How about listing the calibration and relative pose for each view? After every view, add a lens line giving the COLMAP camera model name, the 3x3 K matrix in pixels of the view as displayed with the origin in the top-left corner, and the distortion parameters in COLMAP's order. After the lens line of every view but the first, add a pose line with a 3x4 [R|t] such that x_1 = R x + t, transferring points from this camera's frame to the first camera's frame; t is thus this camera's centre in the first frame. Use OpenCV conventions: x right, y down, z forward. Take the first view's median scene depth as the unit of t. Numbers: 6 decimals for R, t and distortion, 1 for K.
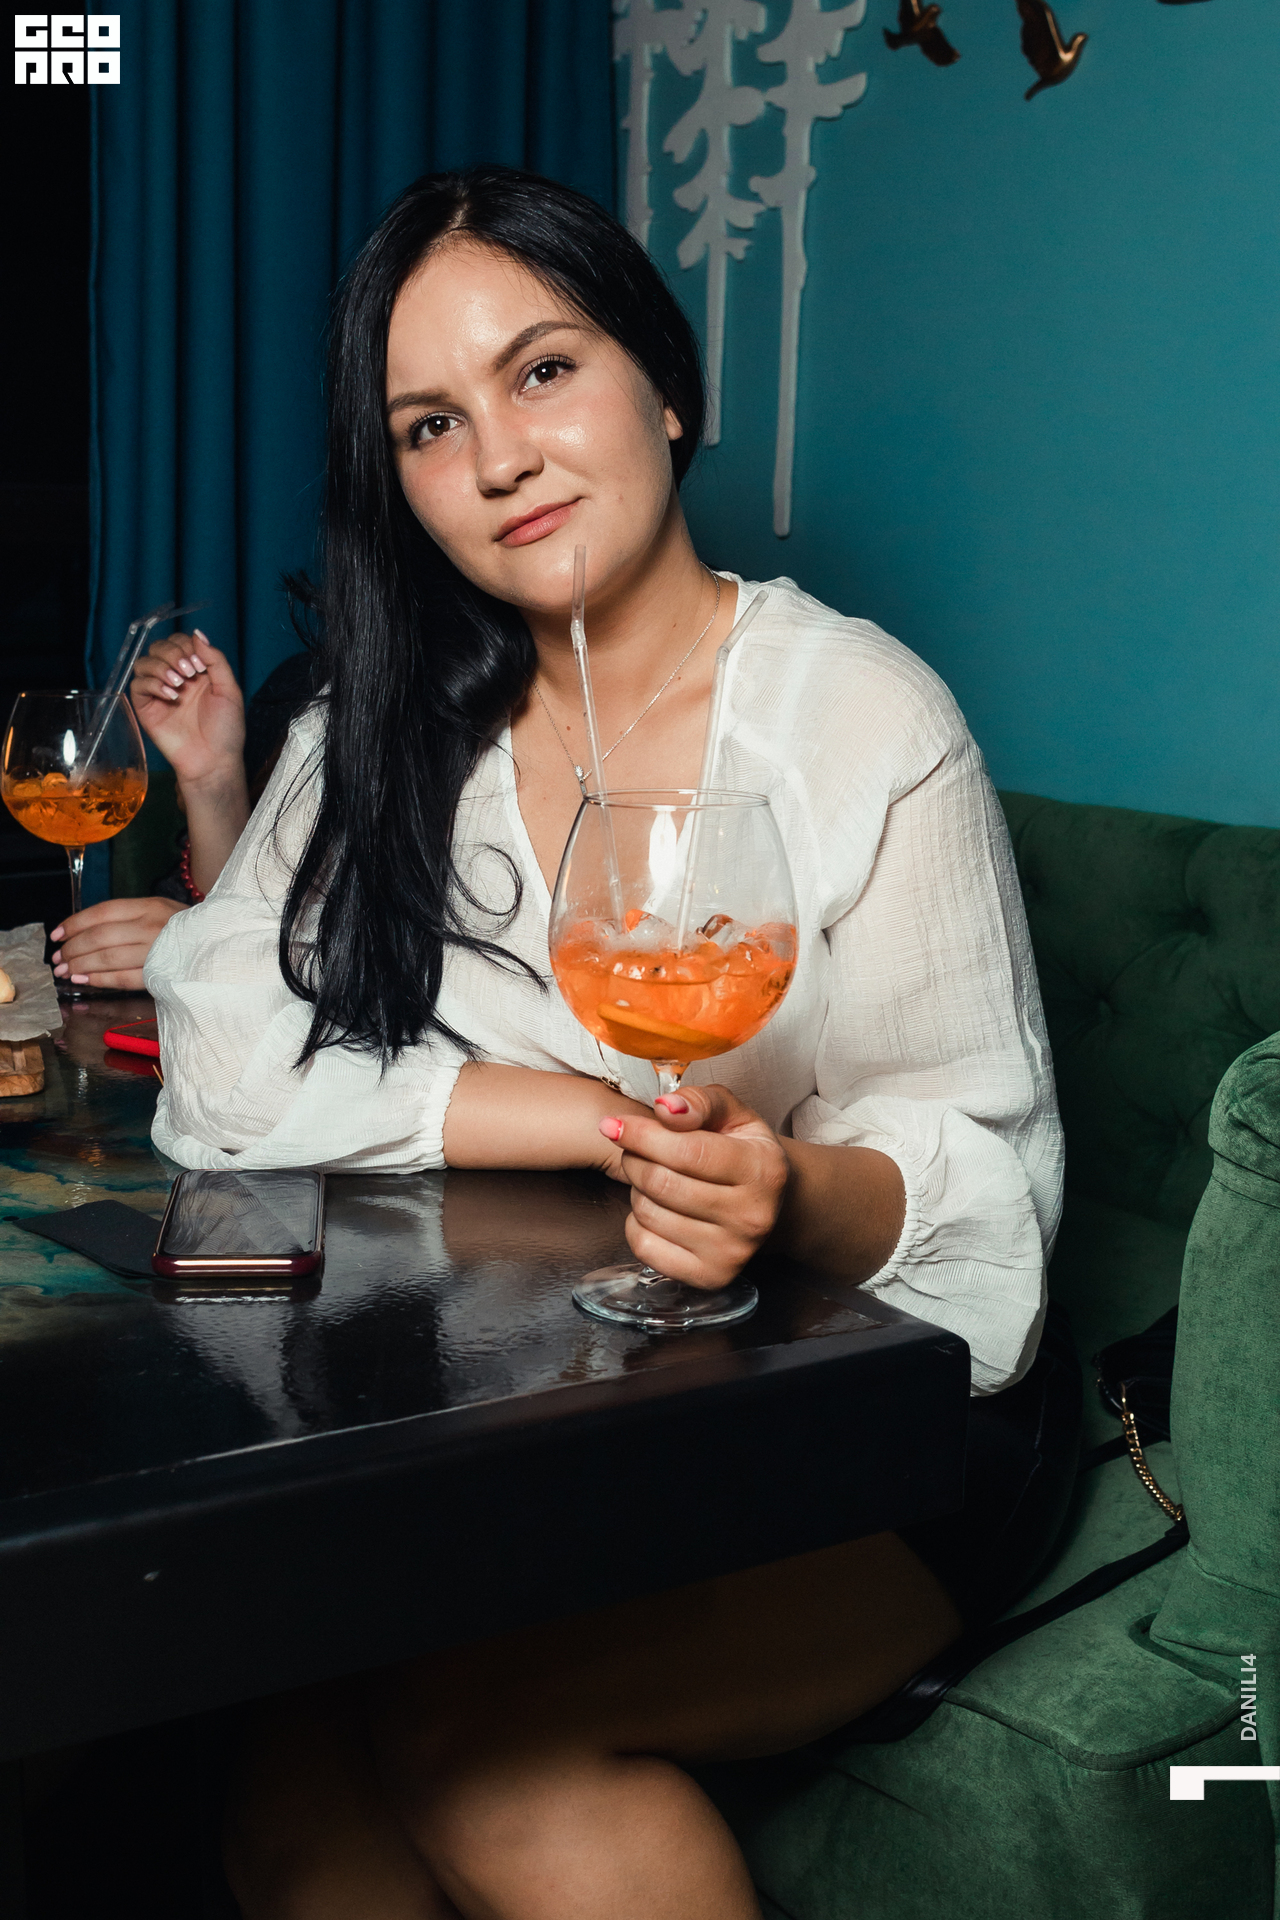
lens RADIAL K [[1330.8, 0, 629.8], [0, 1330.8, 959.5], [0, 0, 1]] dist [-0.077677, 0.109761]
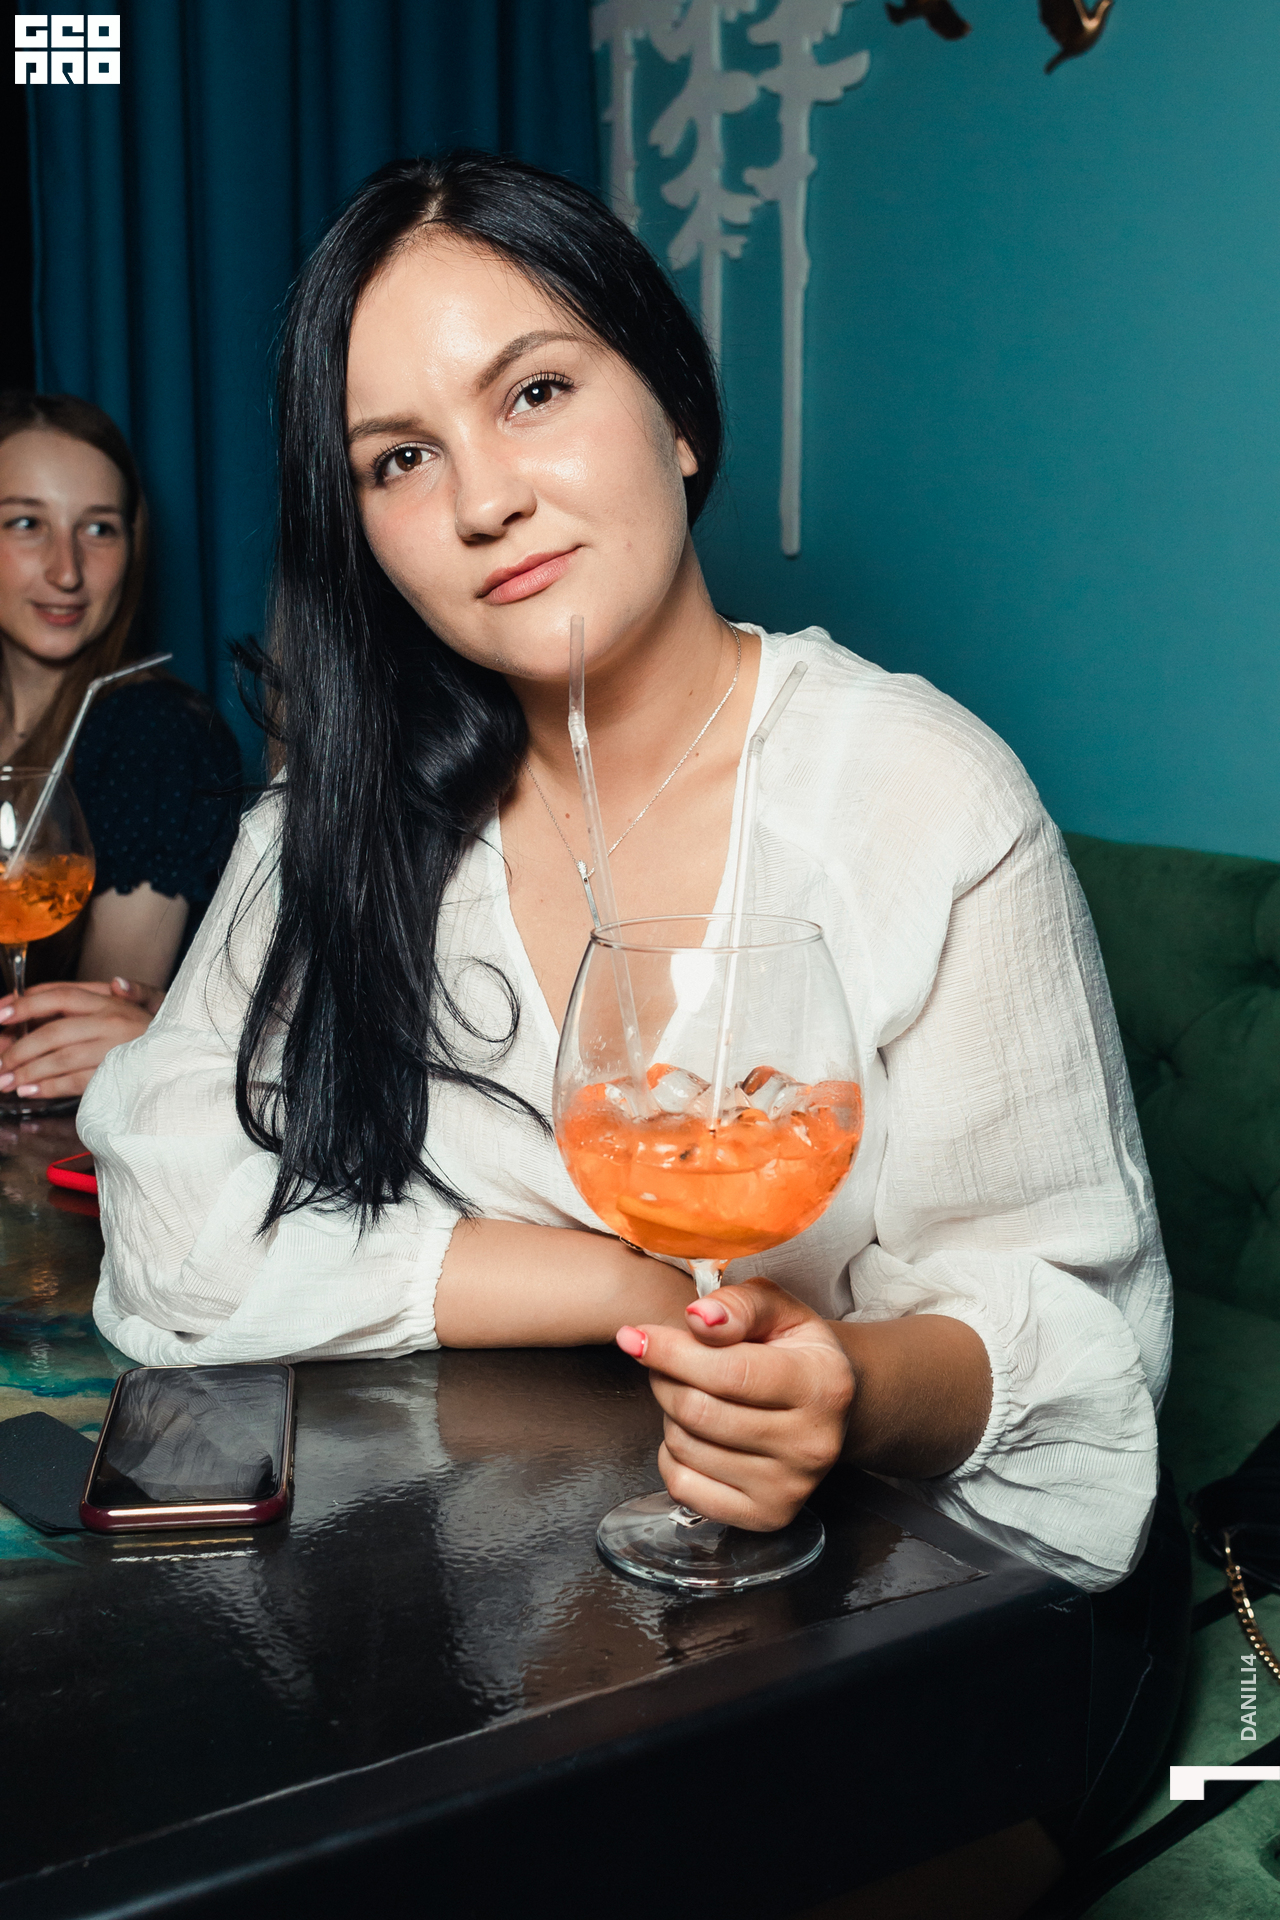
lens RADIAL K [[1361.0, 0, 640.0], [0, 1361.0, 960.0], [0, 0, 1]] dist [-0.071157, 0.095135]
pose [[0.999335, -0.036440, -0.000854, -0.002365], [0.036429, 0.999277, -0.010928, -0.073297], [0.001251, 0.010889, 0.999940, 0.137955]]
